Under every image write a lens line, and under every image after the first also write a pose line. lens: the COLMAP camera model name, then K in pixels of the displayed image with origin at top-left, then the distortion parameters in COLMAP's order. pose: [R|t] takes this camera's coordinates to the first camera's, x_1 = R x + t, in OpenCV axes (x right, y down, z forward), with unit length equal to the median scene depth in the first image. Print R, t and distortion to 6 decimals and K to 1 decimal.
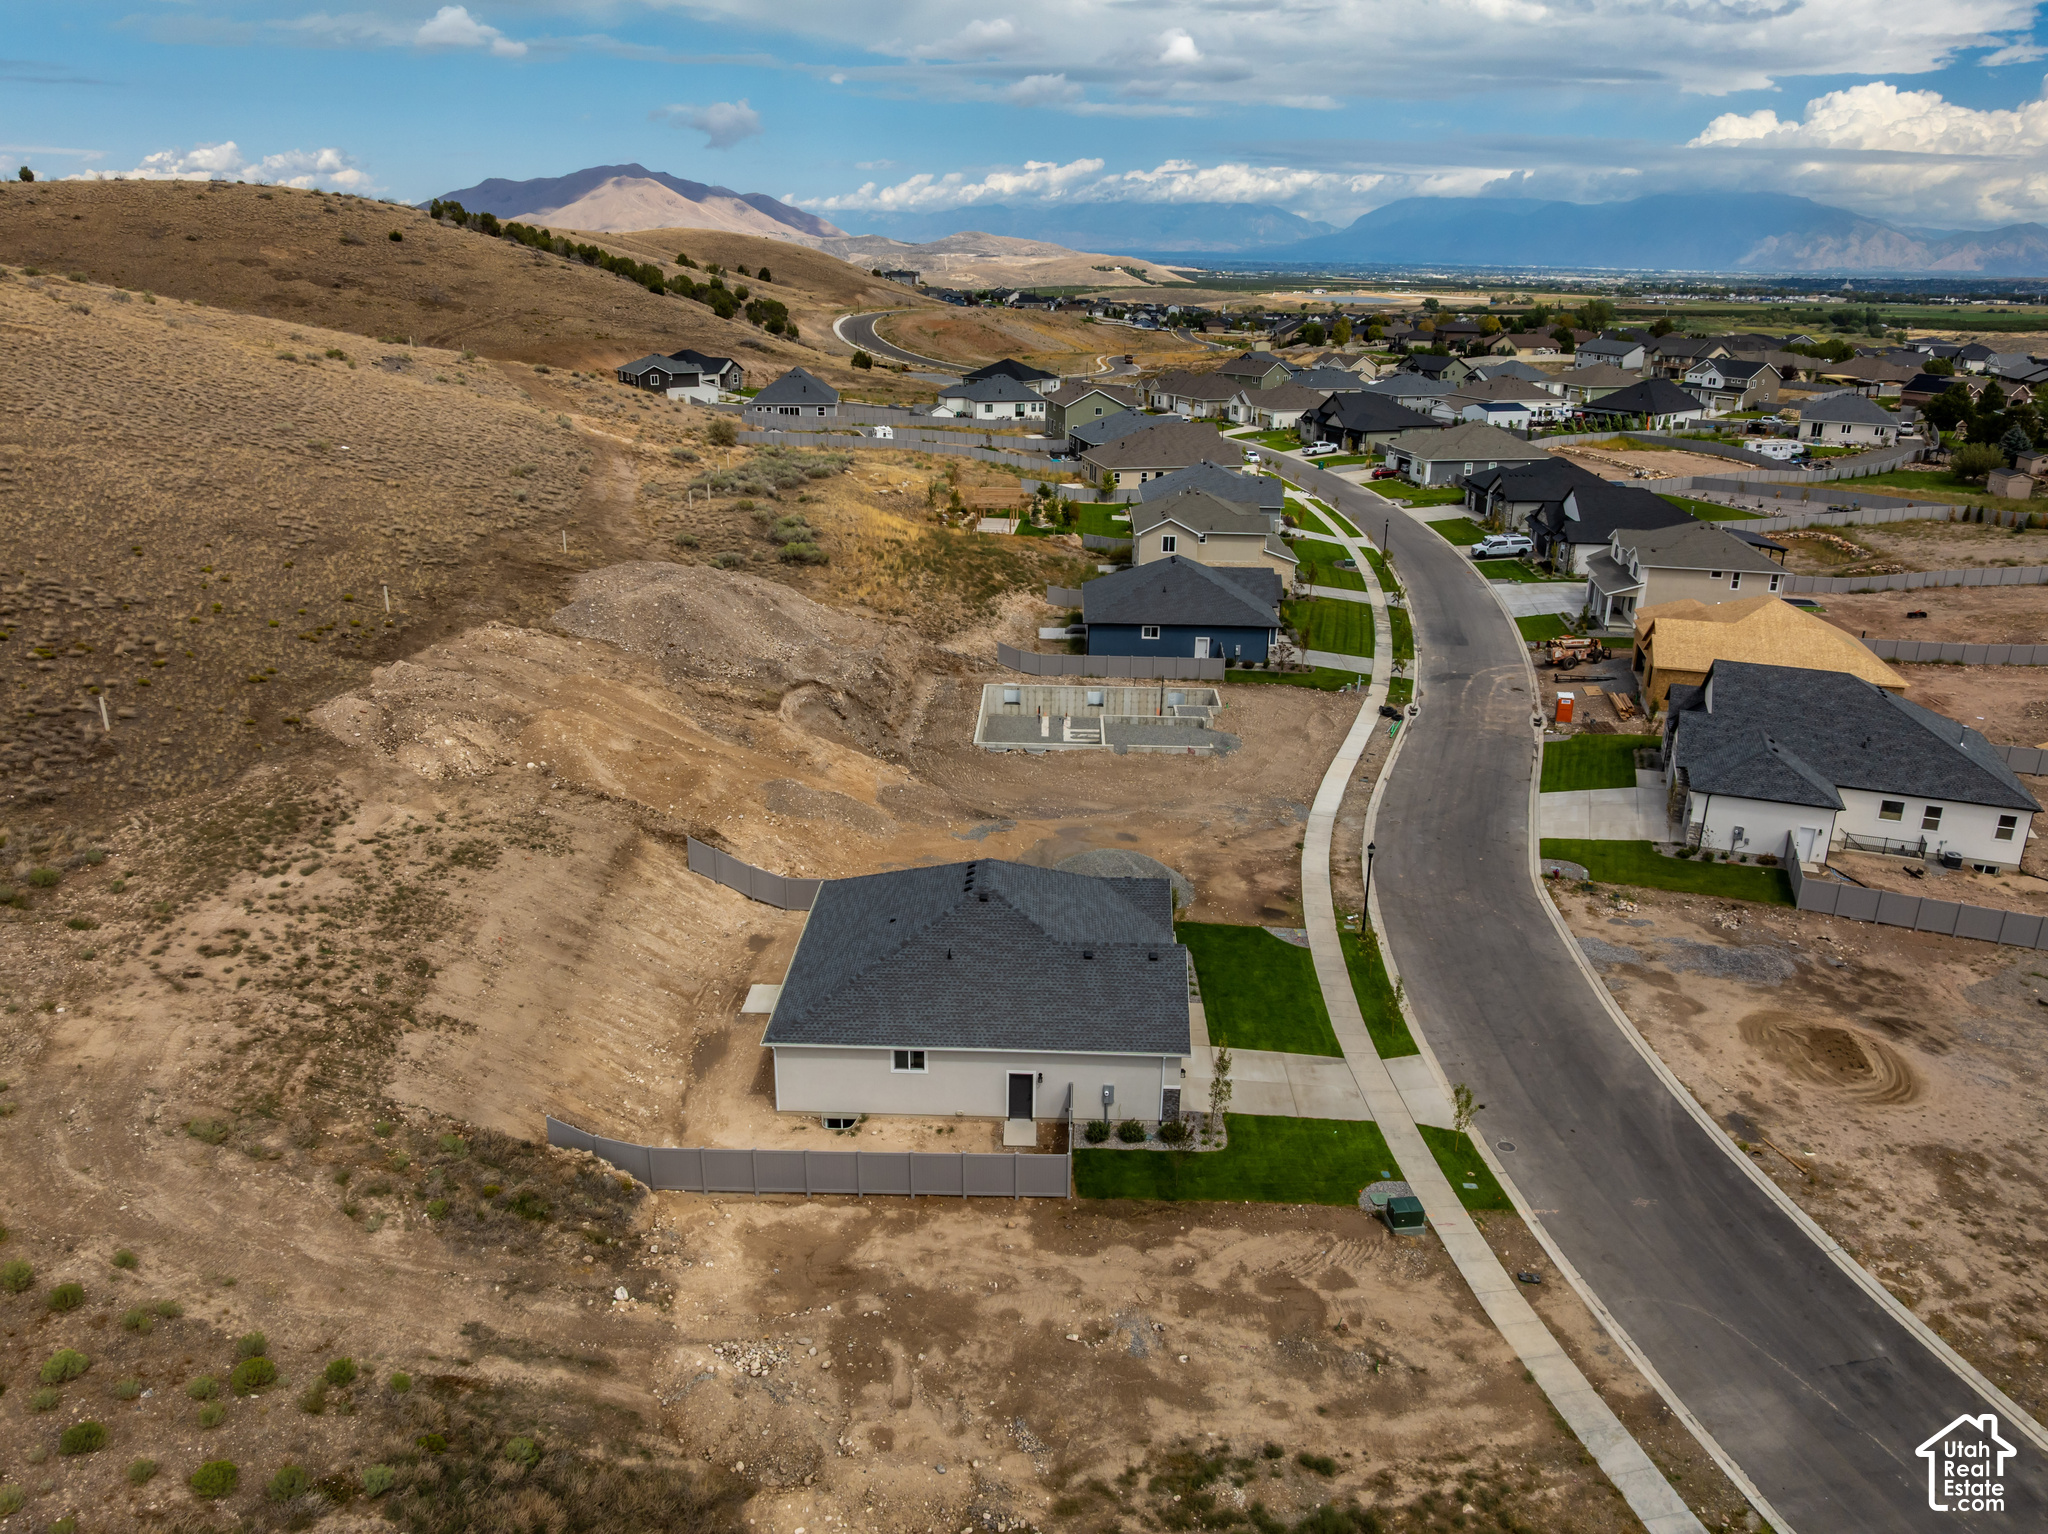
lens RADIAL K [[1447.0, 0, 1022.3], [0, 1447.0, 768.6], [0, 0, 1]] dist [-0.053404, 0.023277]
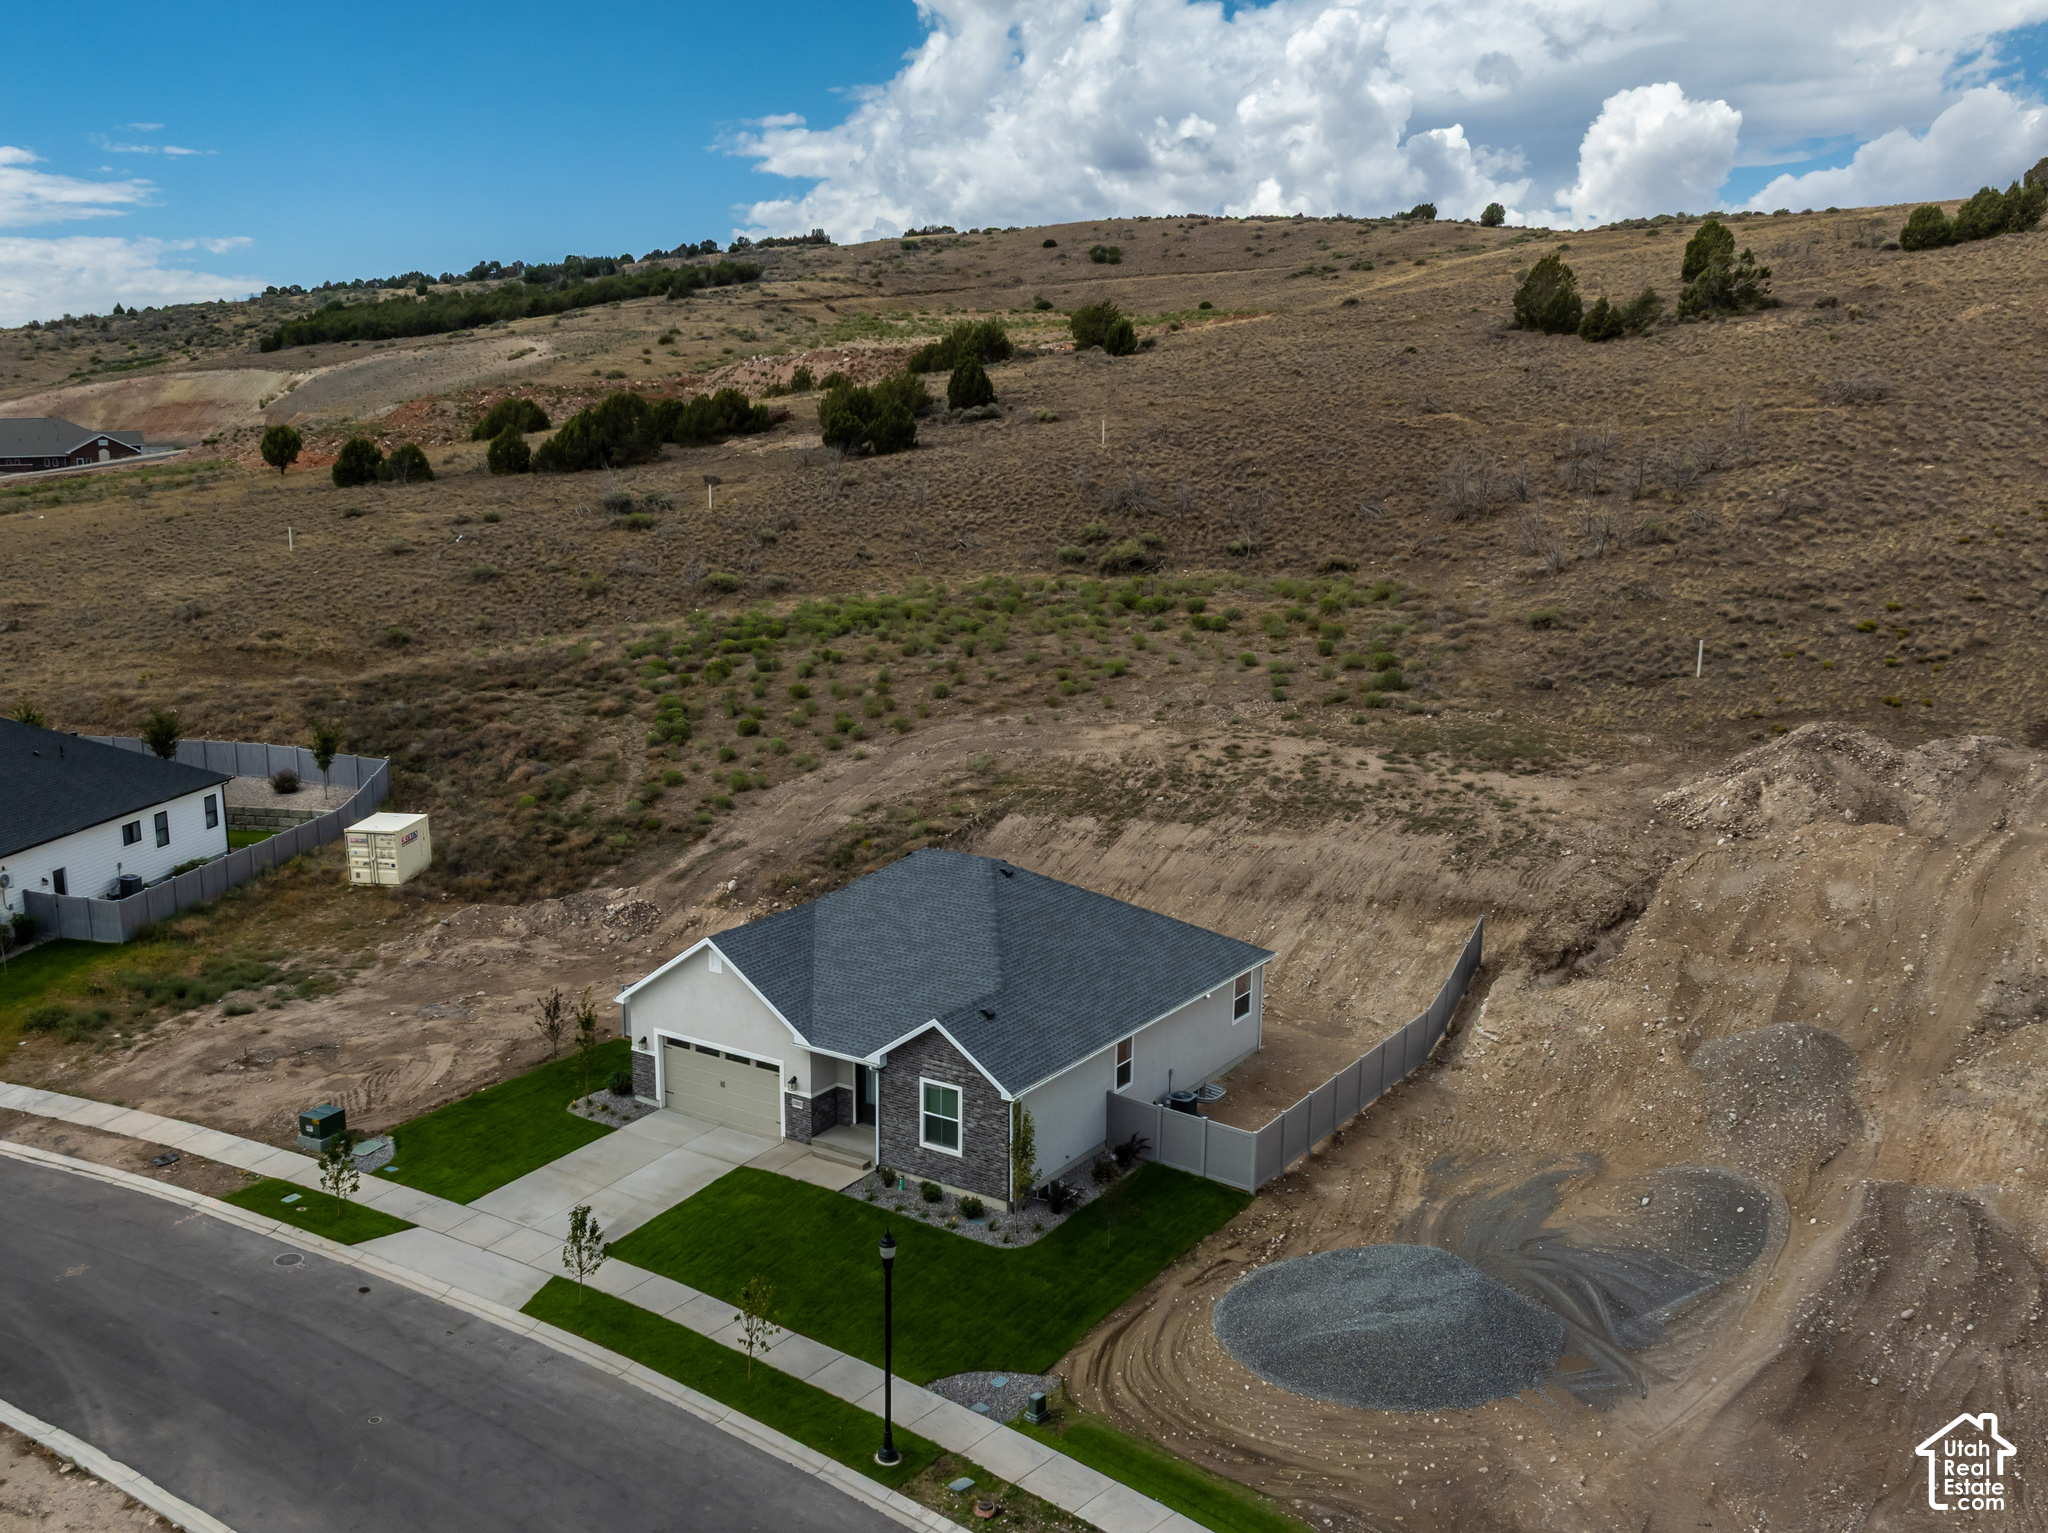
lens RADIAL K [[1848.5, 0, 925.9], [0, 1848.5, 847.2], [0, 0, 1]] dist [0.006688, -0.122458]
pose [[-0.559817, 0.183141, -0.808124, 0.931553], [-0.289166, 0.870777, 0.397656, -0.379362], [0.776523, 0.456297, -0.434517, 1.692951]]
